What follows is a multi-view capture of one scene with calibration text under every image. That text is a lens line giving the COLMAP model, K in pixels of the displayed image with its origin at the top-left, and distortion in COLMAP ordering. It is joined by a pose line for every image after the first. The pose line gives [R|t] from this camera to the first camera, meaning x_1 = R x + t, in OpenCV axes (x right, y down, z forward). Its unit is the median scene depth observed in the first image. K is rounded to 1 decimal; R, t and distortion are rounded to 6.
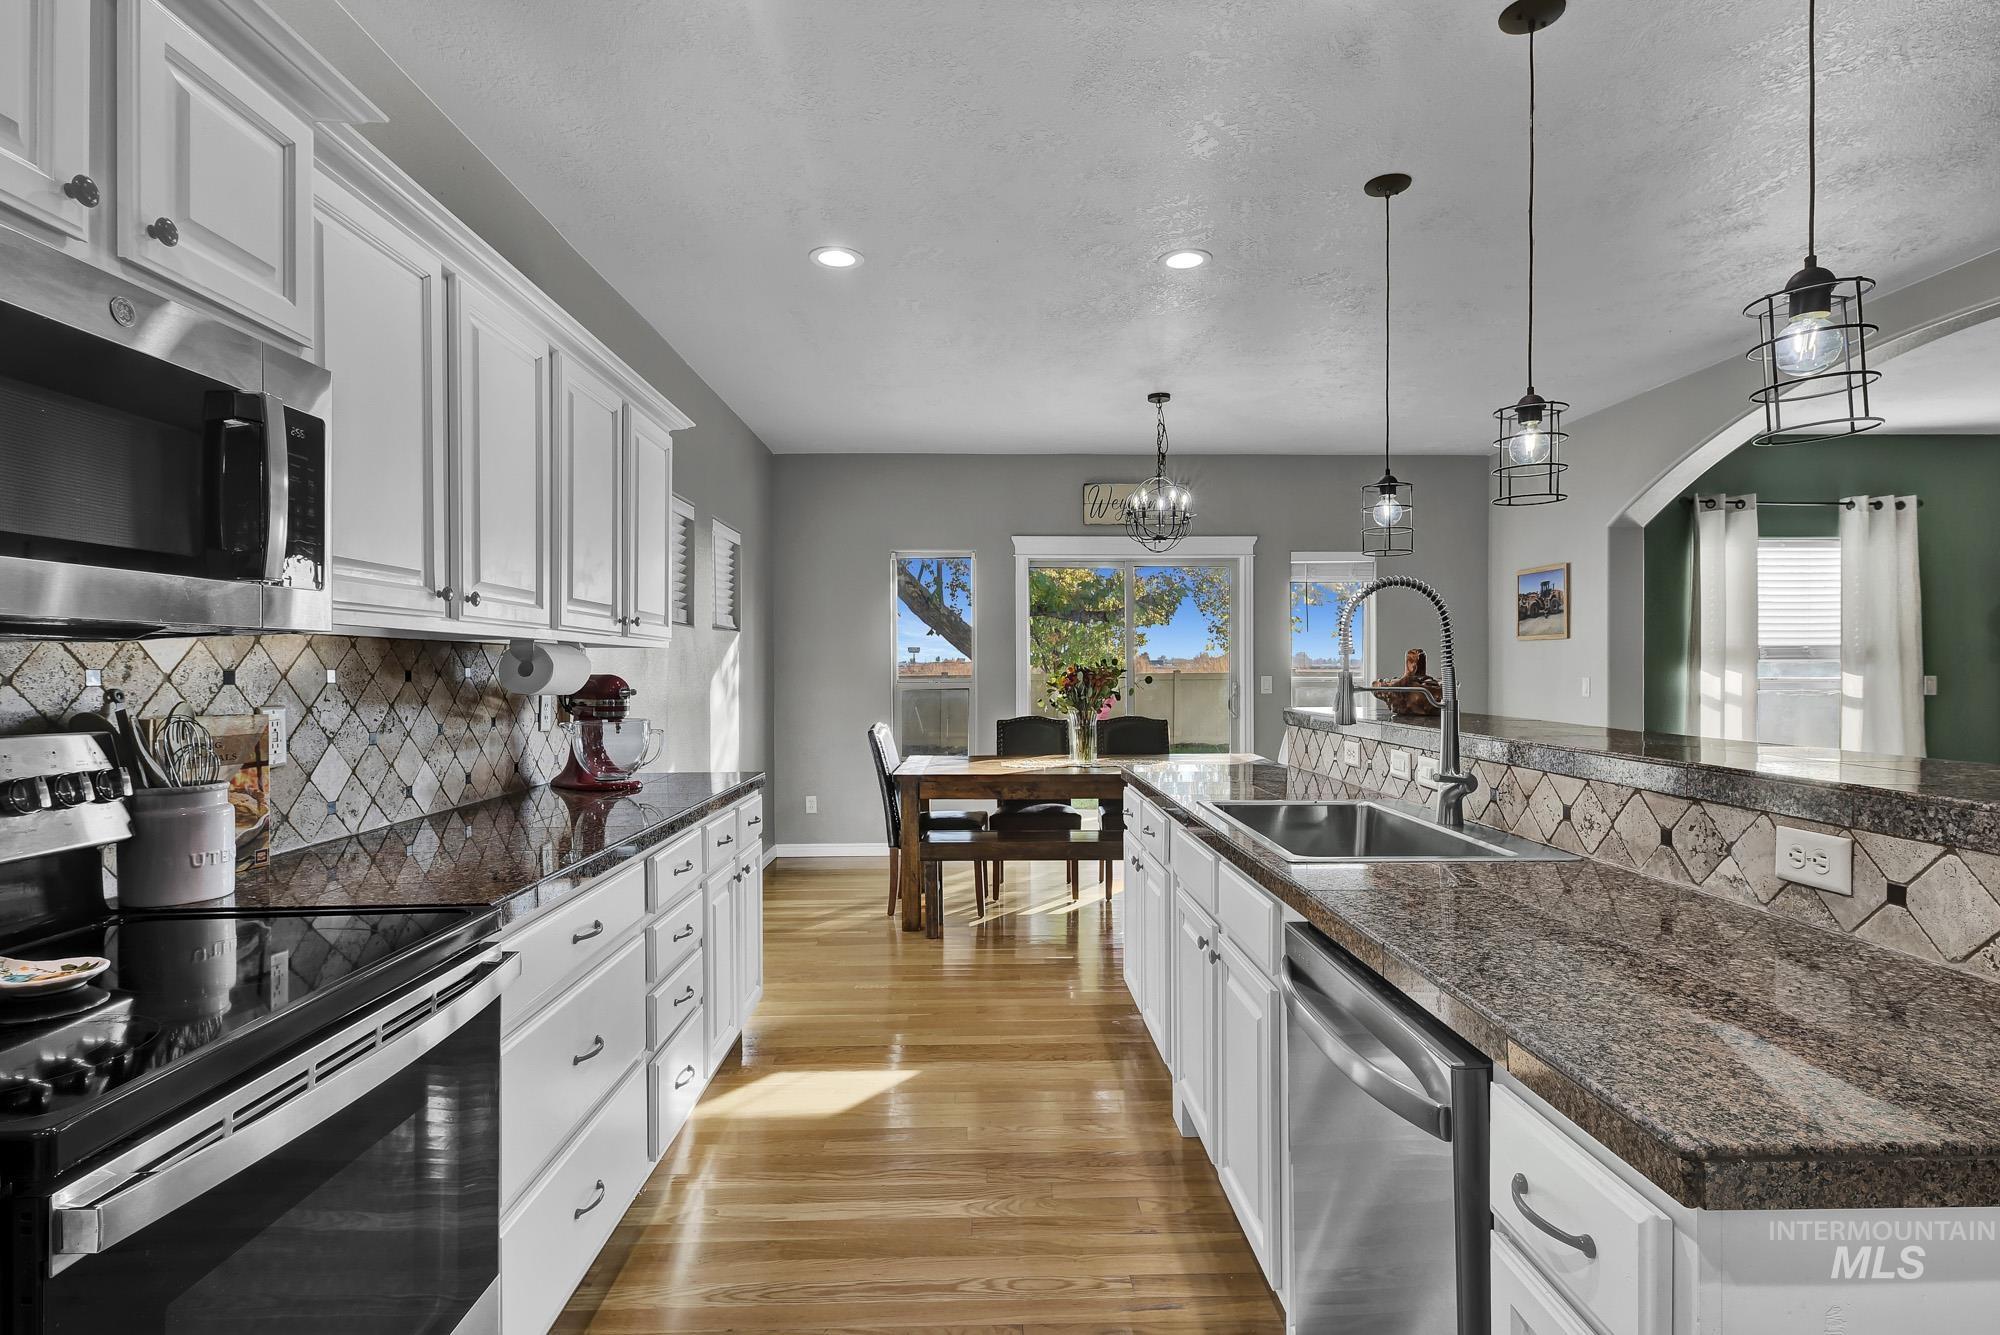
lens RADIAL K [[1015.4, 0, 984.6], [0, 1015.4, 660.9], [0, 0, 1]] dist [0.013553, -0.000969]
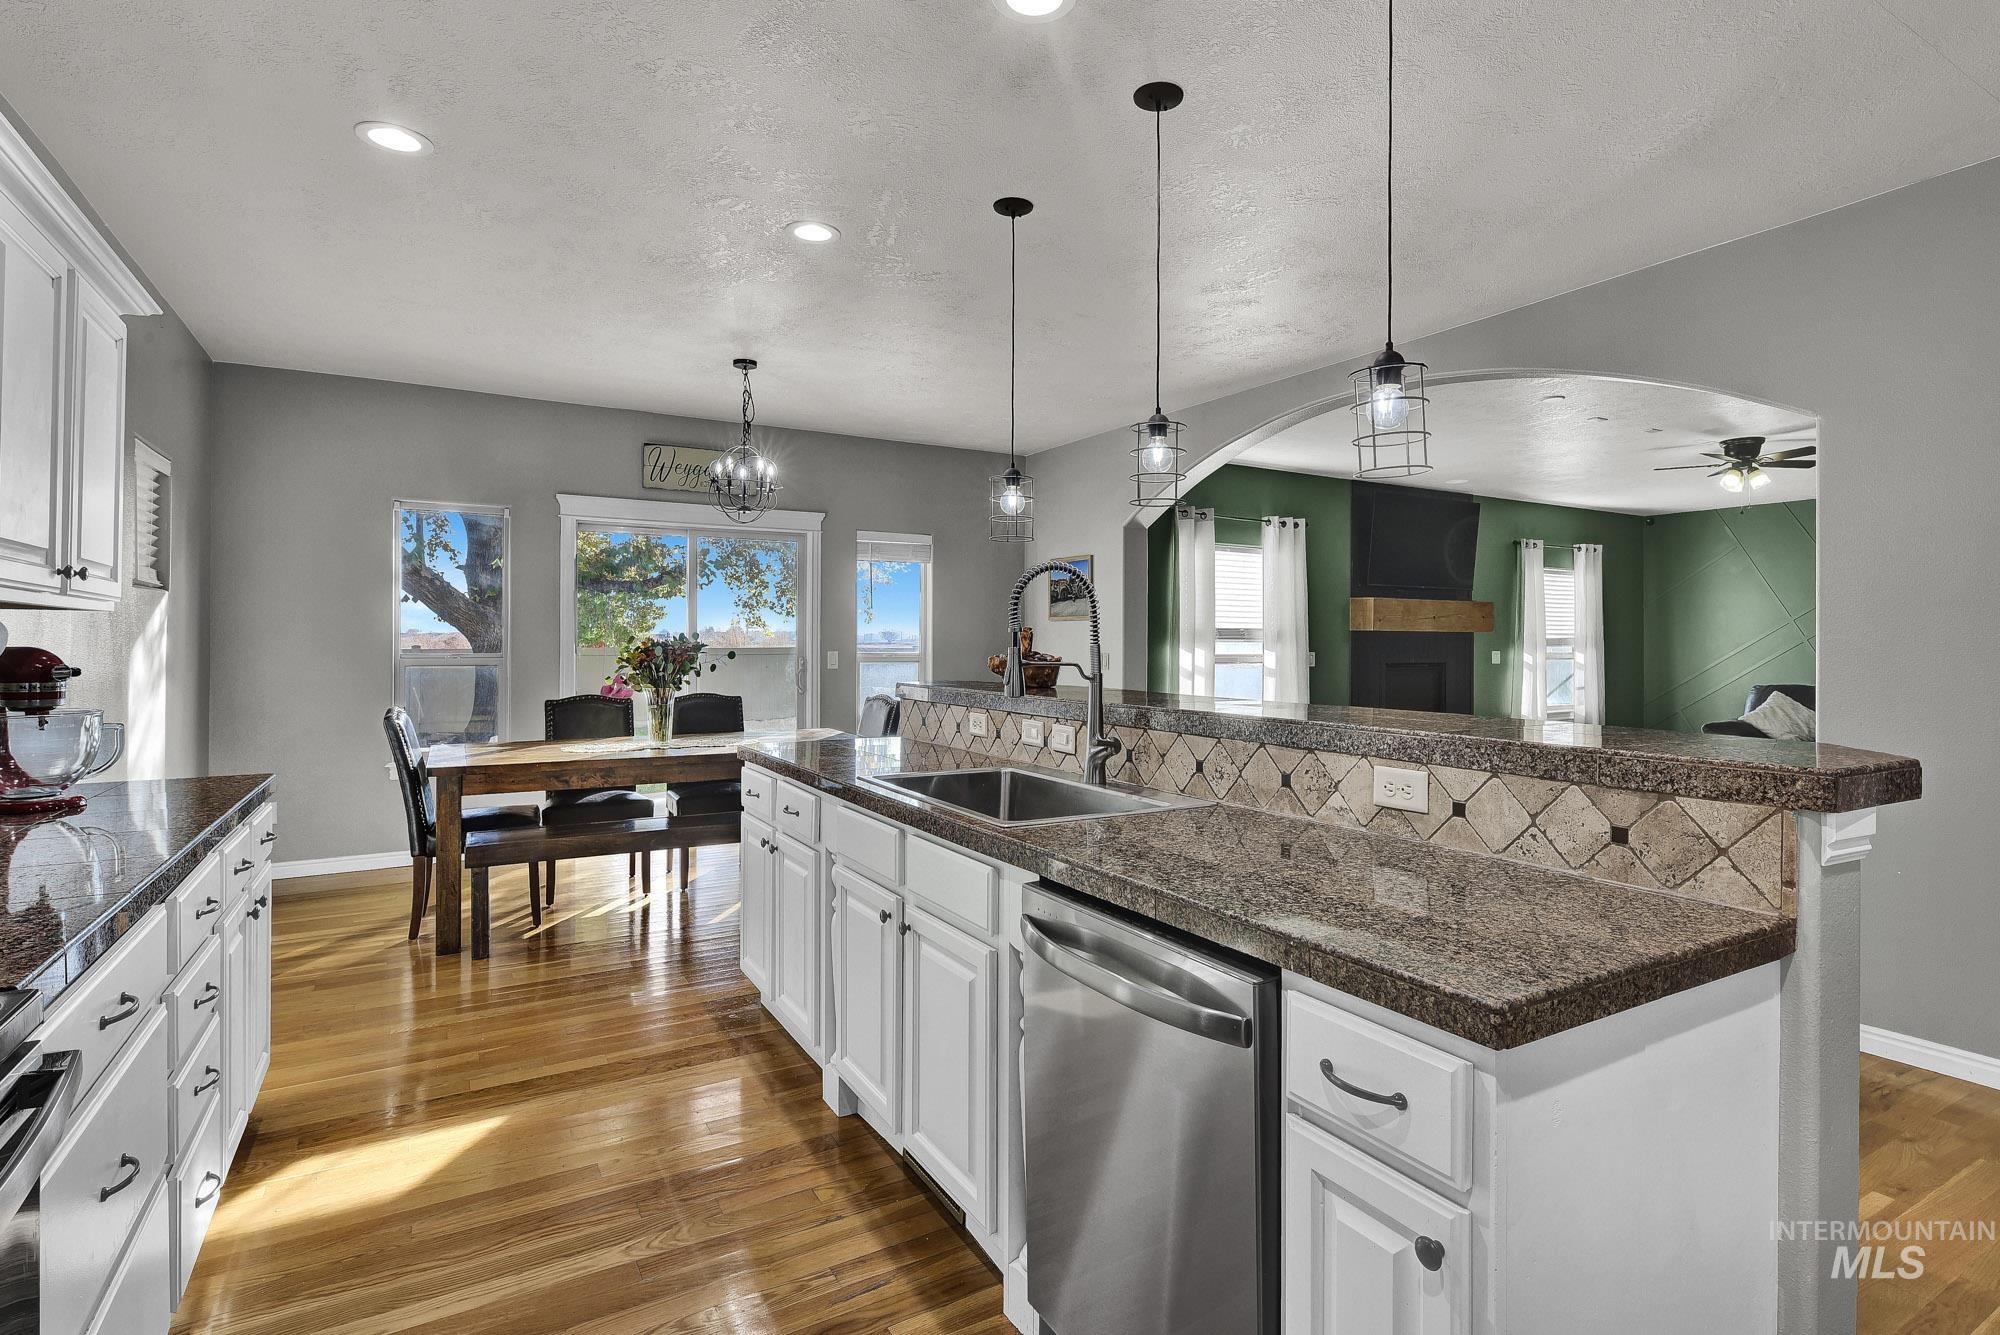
lens RADIAL K [[1020.8, 0, 1035.6], [0, 1020.8, 623.0], [0, 0, 1]] dist [0.003001, 0.001750]
pose [[0.862553, 0.016715, 0.505691, -0.125010], [-0.010241, 0.999826, -0.015581, 0.000666], [-0.505863, 0.008260, 0.862574, 0.036169]]
